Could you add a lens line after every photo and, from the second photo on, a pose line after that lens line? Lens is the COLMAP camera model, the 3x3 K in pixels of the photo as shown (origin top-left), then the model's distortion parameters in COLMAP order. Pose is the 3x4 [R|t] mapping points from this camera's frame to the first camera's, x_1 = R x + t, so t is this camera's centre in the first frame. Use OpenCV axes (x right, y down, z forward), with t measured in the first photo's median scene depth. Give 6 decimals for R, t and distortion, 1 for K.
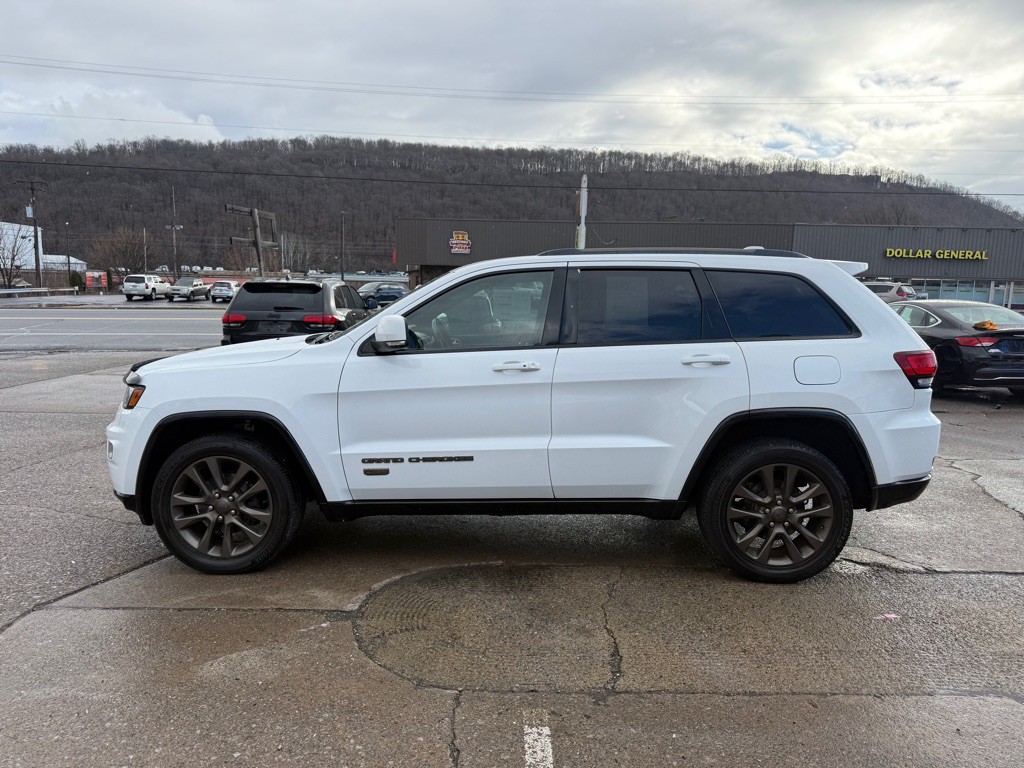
lens RADIAL K [[732.7, 0, 495.6], [0, 732.7, 383.7], [0, 0, 1]] dist [-0.006094, -0.003619]
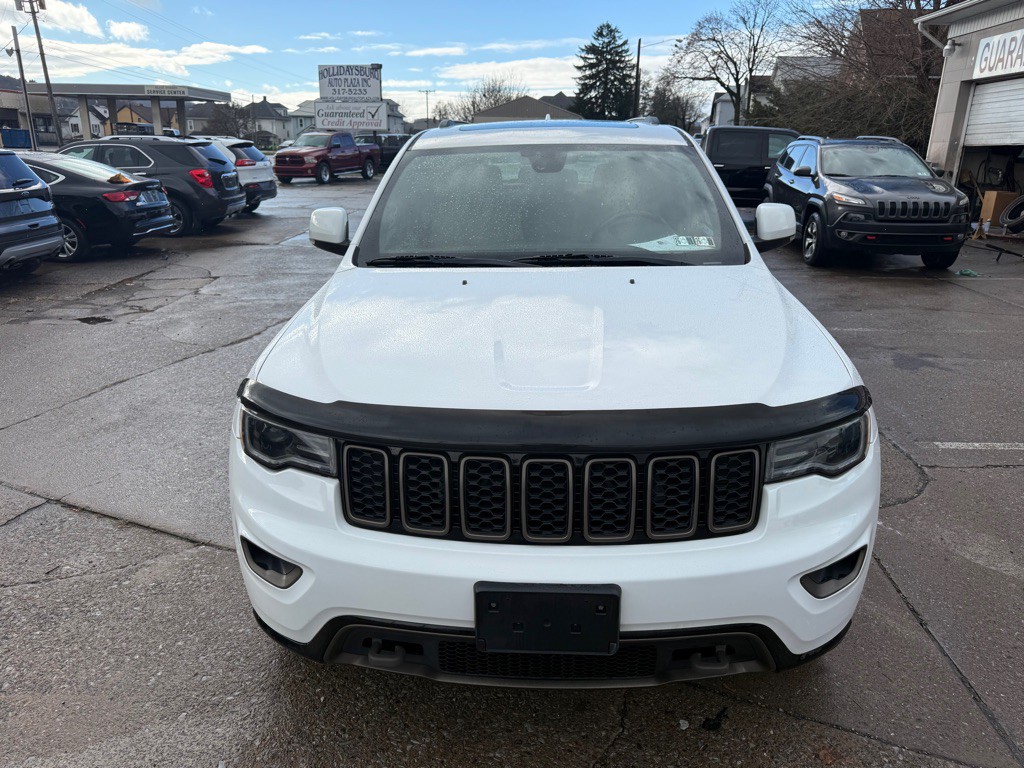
lens RADIAL K [[727.9, 0, 512.0], [0, 727.9, 384.0], [0, 0, 1]] dist [0.006997, -0.005866]
pose [[0.020323, -0.328732, 0.944204, -0.101942], [0.123427, 0.938000, 0.323916, -0.021356], [-0.992146, 0.109957, 0.059638, 0.127974]]
